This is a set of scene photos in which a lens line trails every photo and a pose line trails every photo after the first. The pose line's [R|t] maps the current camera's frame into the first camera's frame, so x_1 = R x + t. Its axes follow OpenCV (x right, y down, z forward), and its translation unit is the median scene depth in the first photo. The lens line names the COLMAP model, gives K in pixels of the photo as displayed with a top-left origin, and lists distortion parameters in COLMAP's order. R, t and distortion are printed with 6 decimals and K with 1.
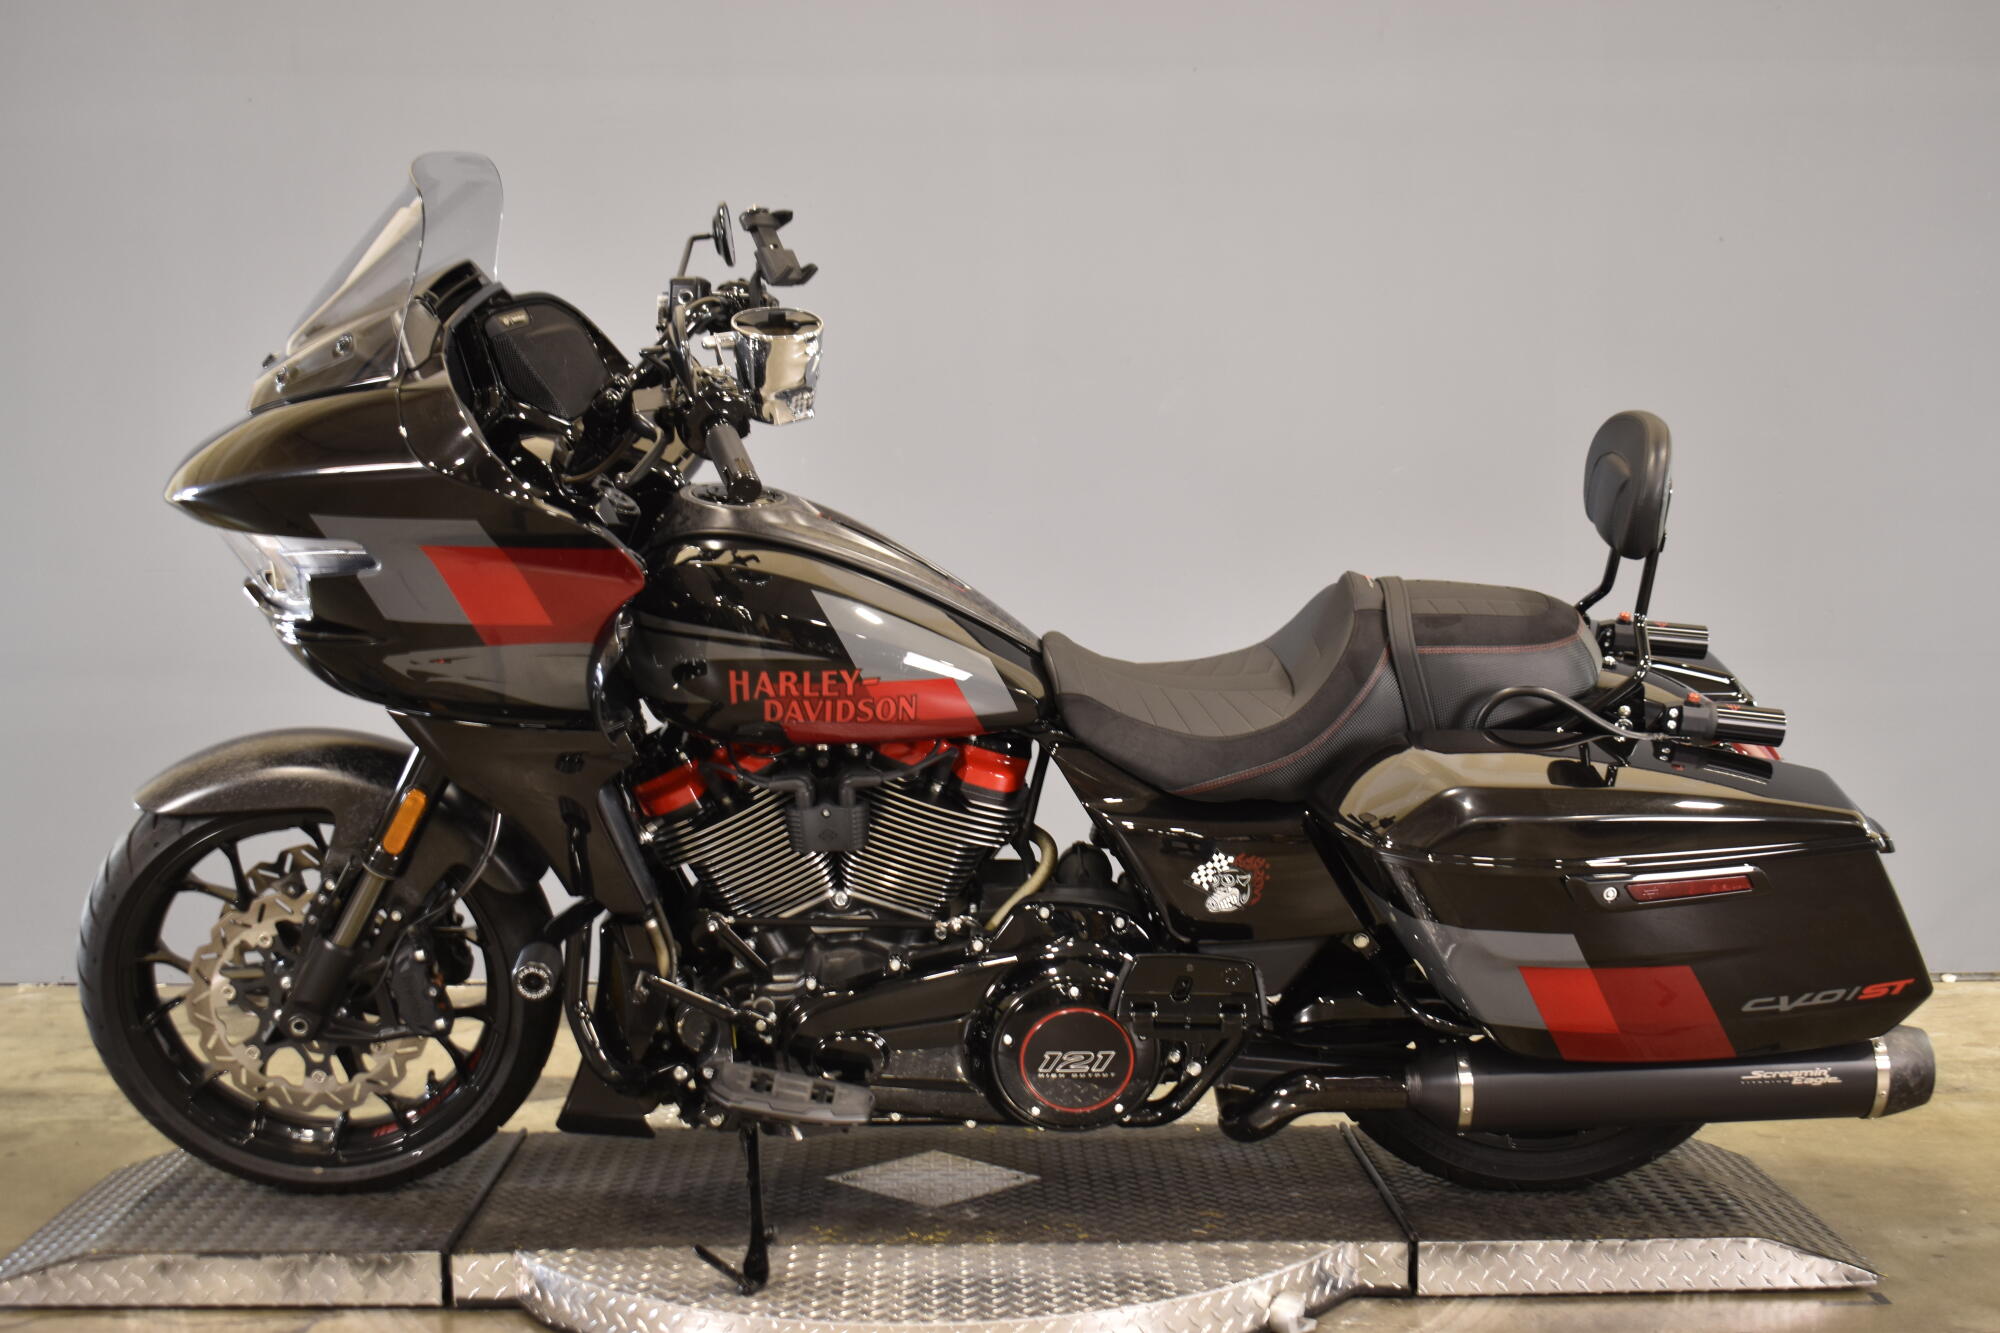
lens RADIAL K [[2222.8, 0, 1000.0], [0, 2222.8, 666.5], [0, 0, 1]] dist [-0.010789, -0.013397]
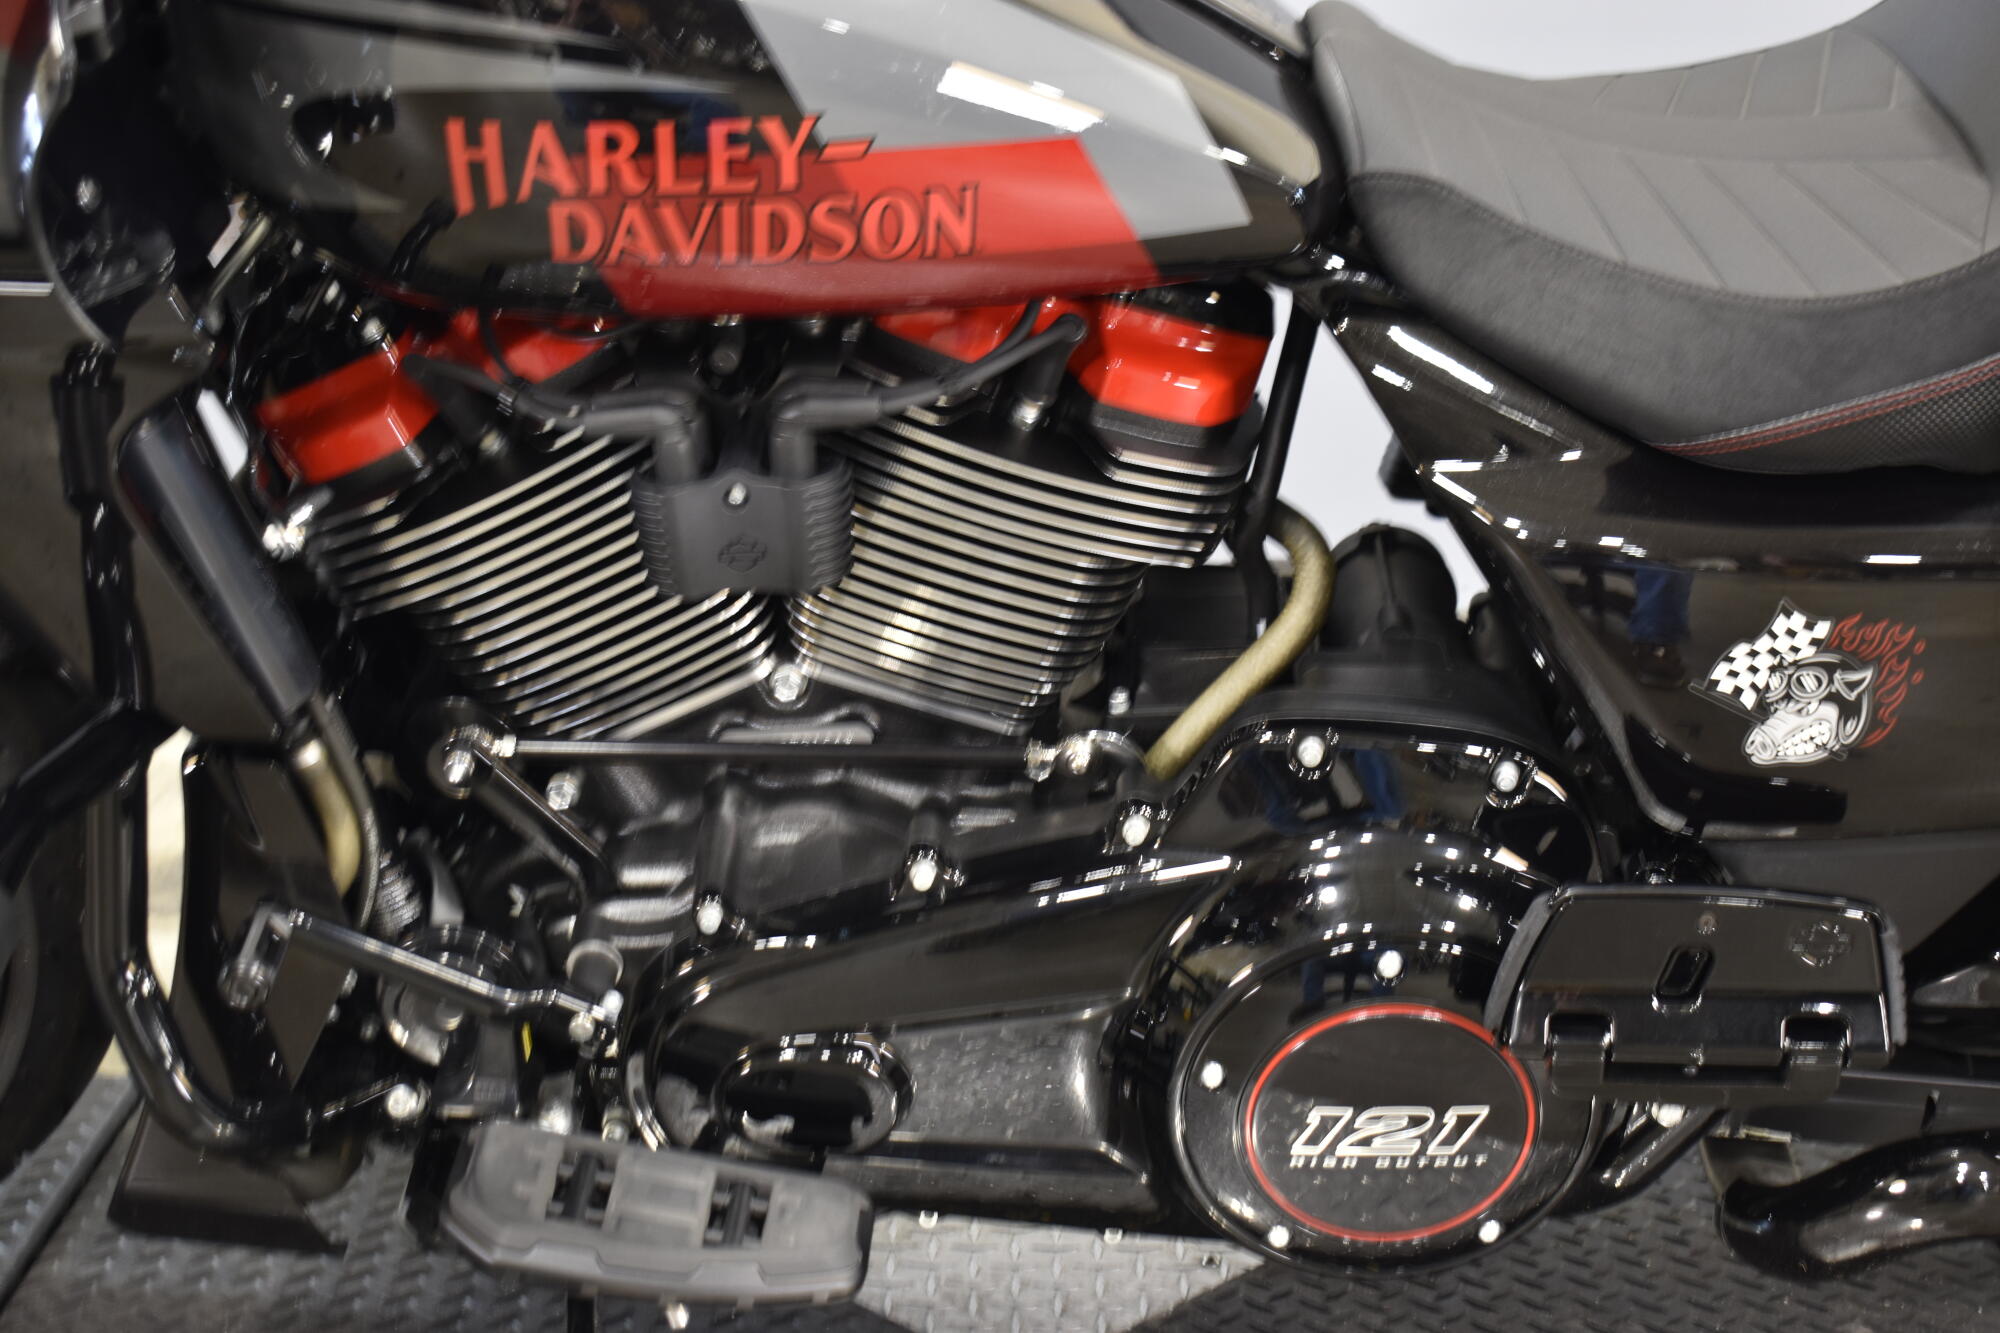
lens RADIAL K [[3286.2, 0, 1000.0], [0, 3286.2, 666.5], [0, 0, 1]] dist [-0.019993, 0.081450]
pose [[0.999420, 0.005774, -0.033574, -0.014669], [0.000916, 0.980619, 0.195920, -0.014514], [0.034054, -0.195837, 0.980045, 0.446296]]
